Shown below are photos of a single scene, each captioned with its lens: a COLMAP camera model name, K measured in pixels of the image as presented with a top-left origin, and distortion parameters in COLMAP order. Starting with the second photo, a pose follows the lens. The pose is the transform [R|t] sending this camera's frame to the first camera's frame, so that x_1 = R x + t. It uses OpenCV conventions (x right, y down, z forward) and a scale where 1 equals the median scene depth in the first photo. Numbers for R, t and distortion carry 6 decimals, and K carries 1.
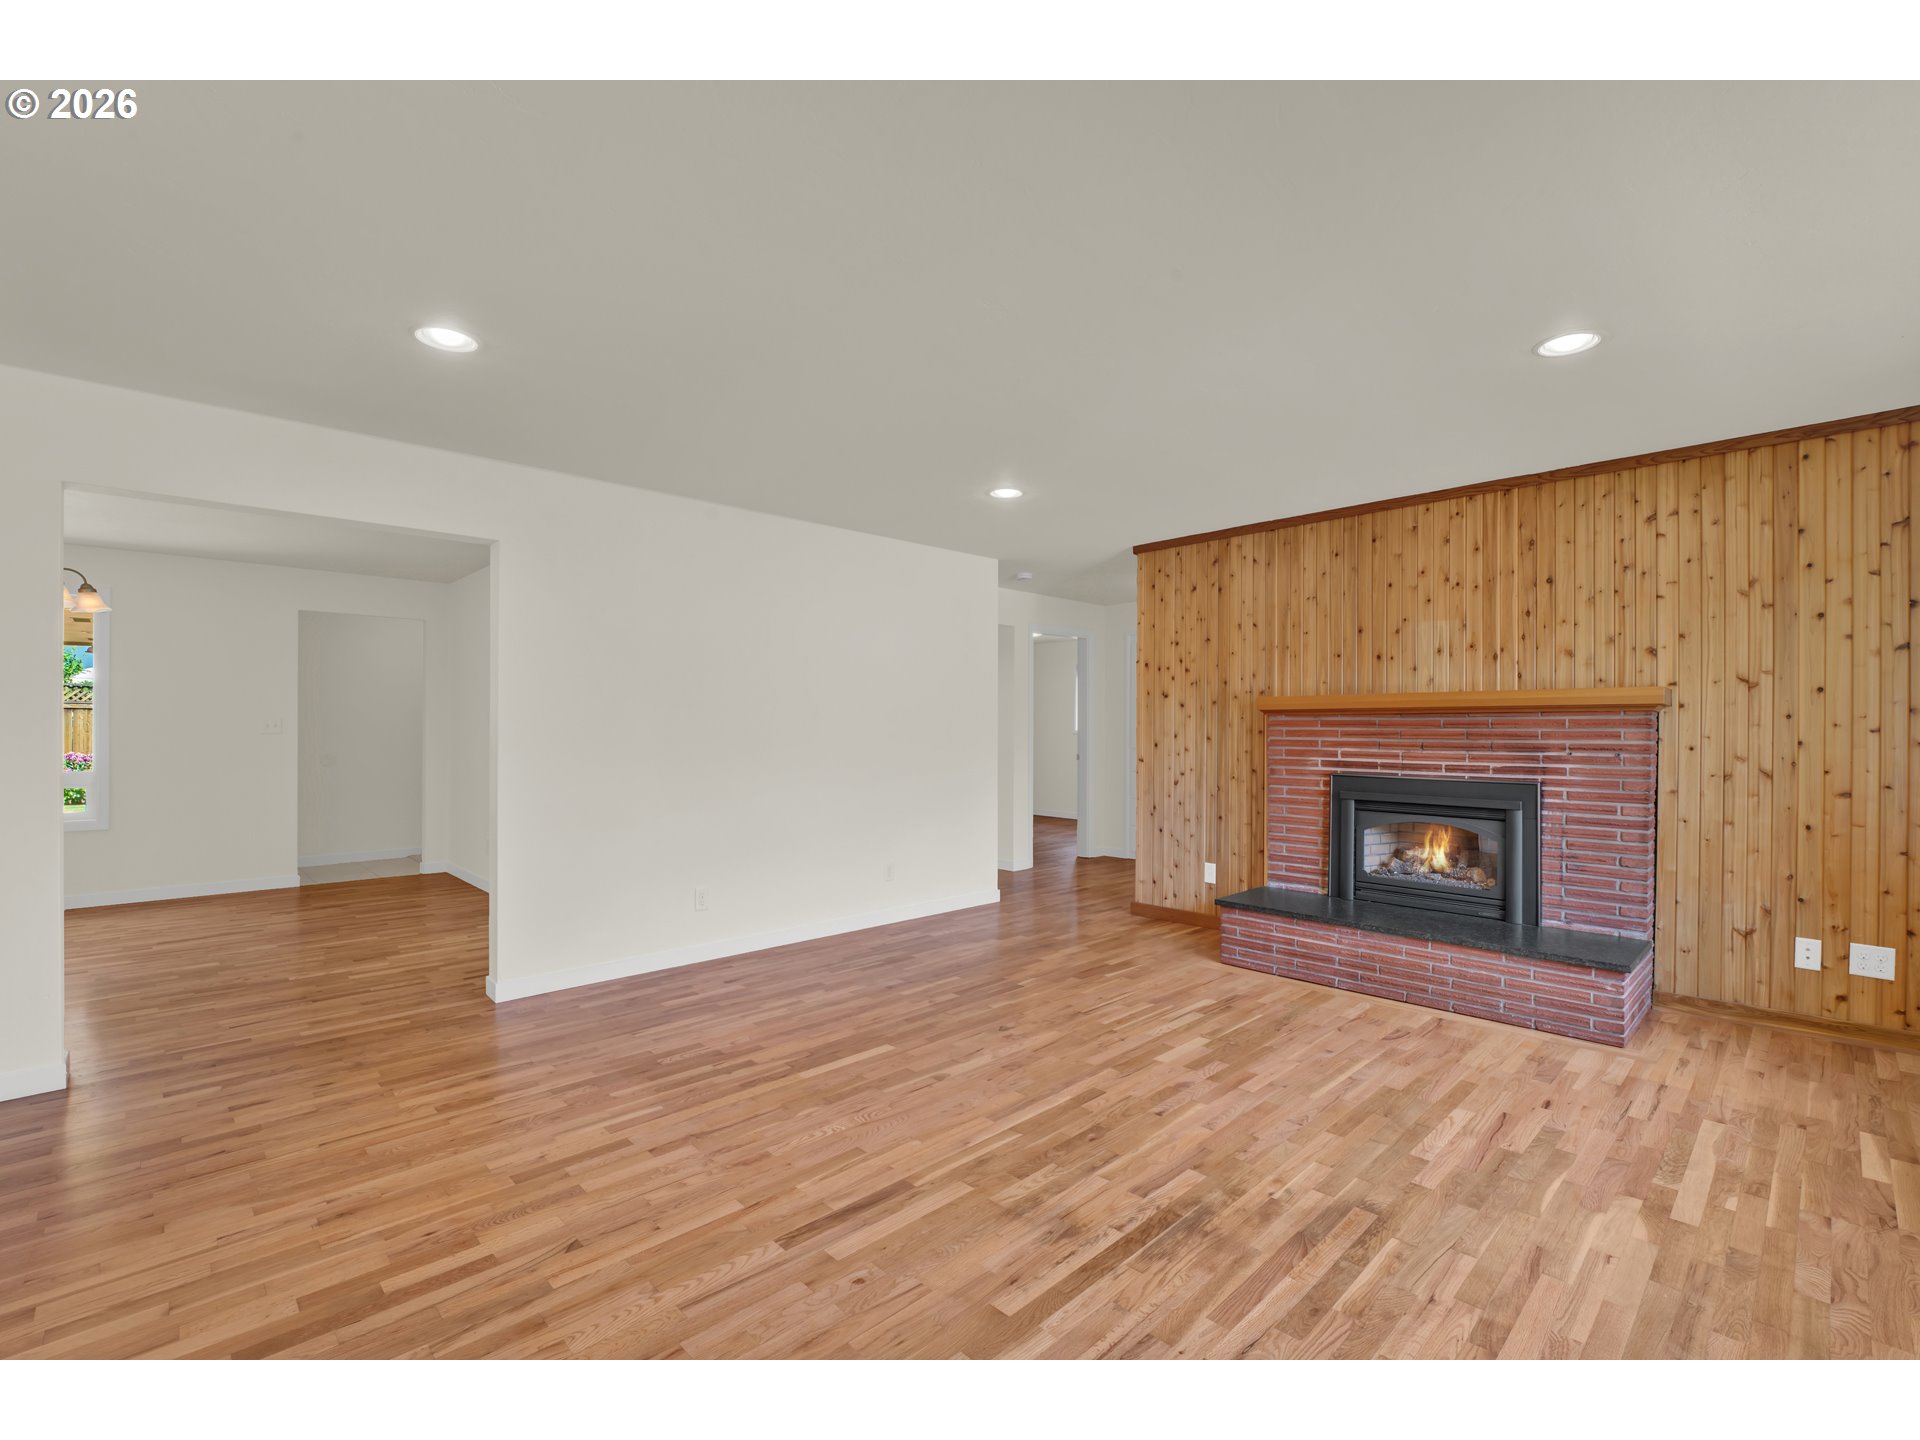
lens RADIAL K [[864.0, 0, 998.8], [0, 864.0, 730.8], [0, 0, 1]] dist [-0.016309, 0.000149]
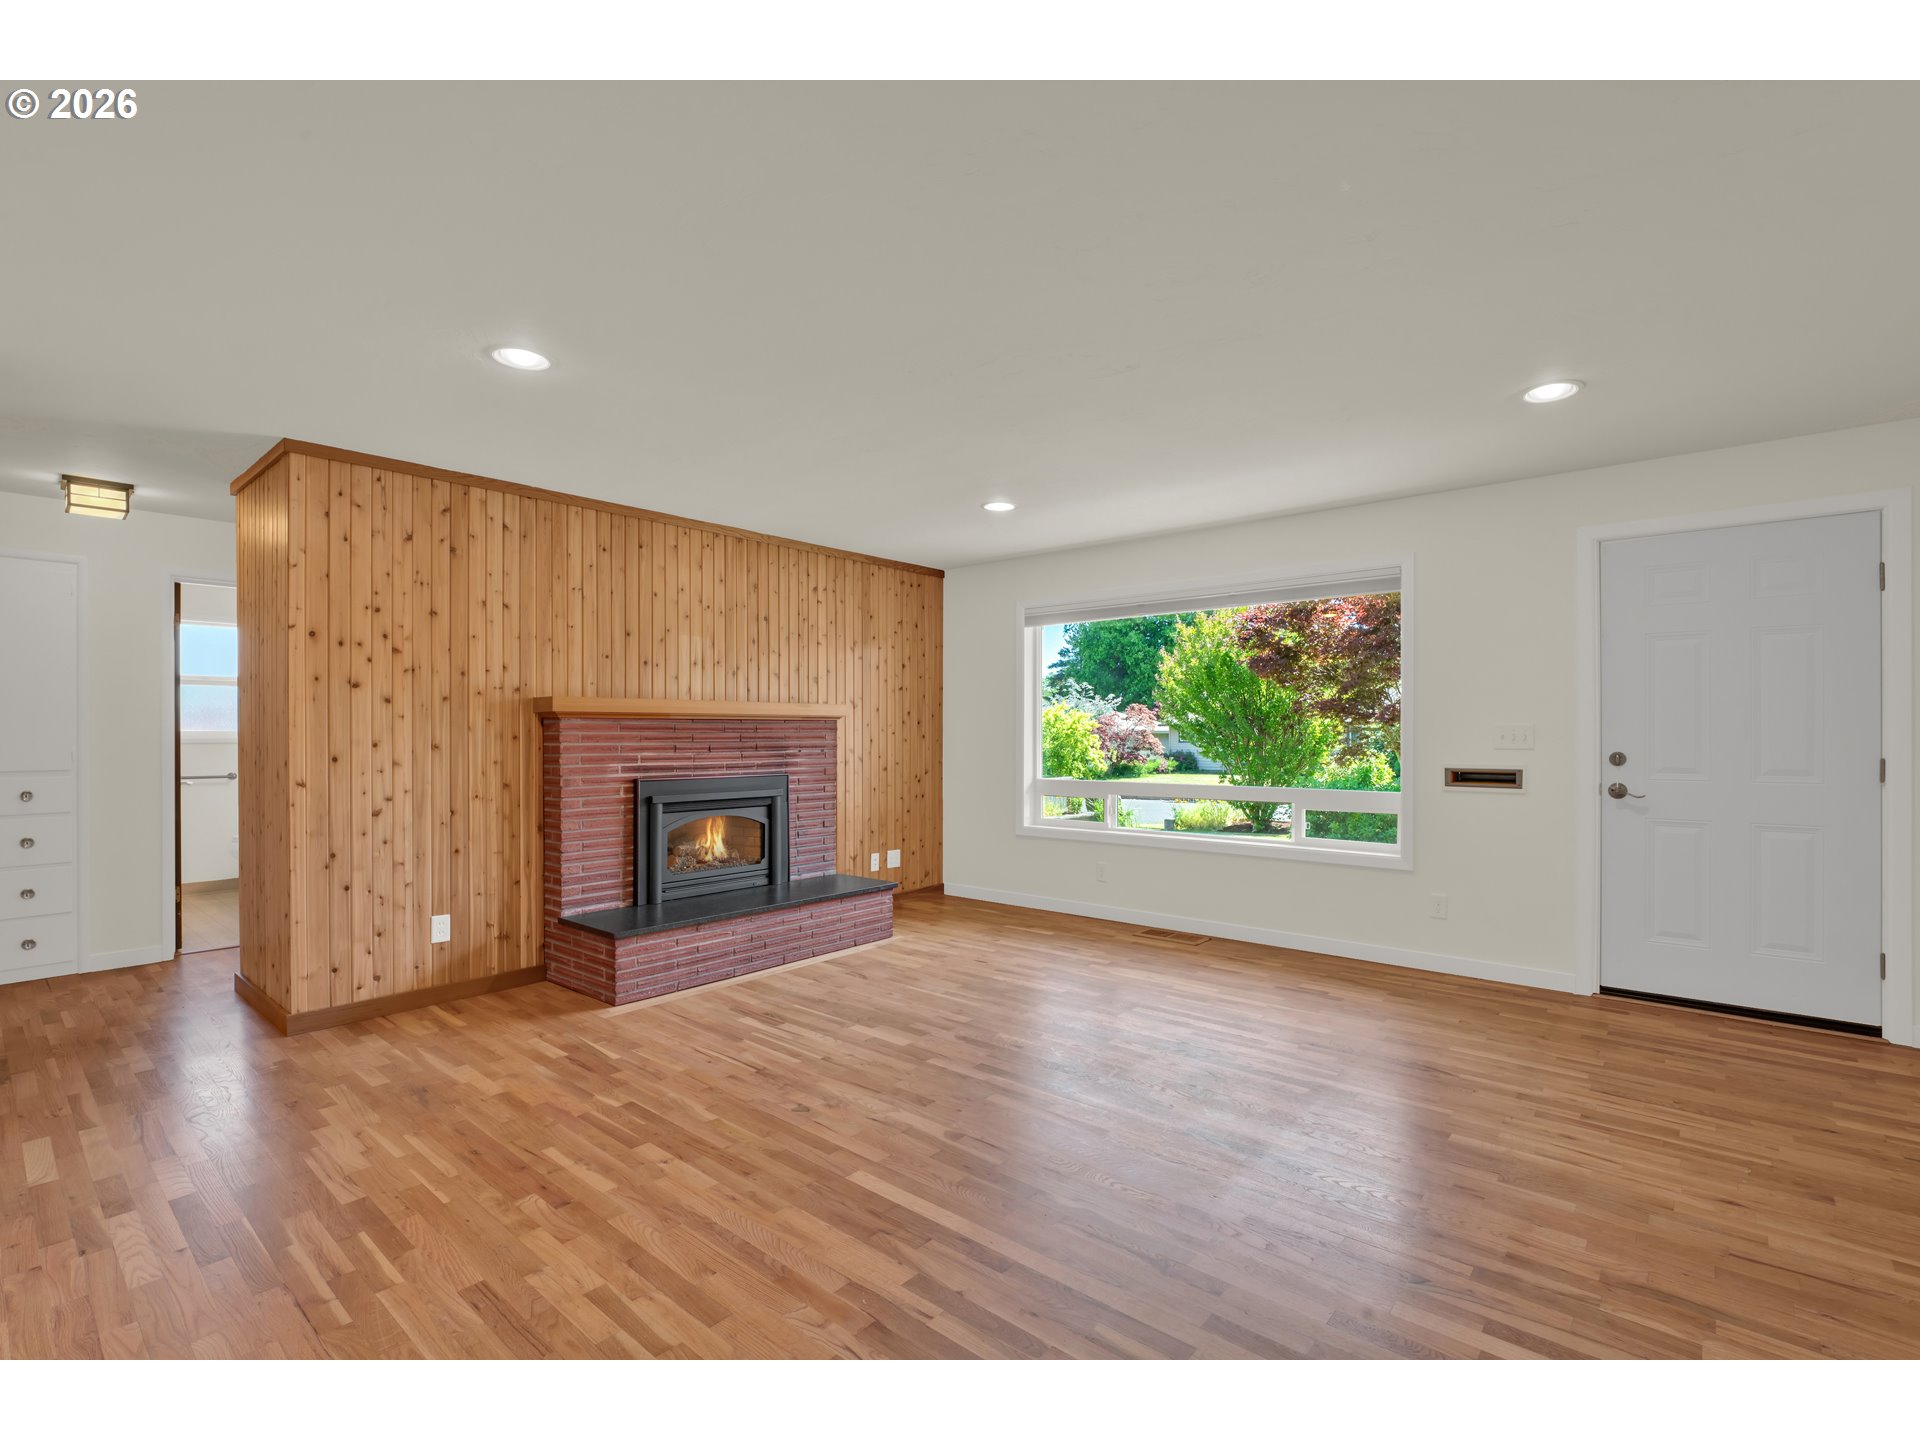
lens RADIAL K [[864.0, 0, 998.8], [0, 864.0, 730.8], [0, 0, 1]] dist [-0.016309, 0.000149]
pose [[-0.091810, 0.000913, 0.995776, -0.660249], [0.005125, 0.999987, -0.000445, -0.002758], [-0.995763, 0.005063, -0.091813, 0.730890]]
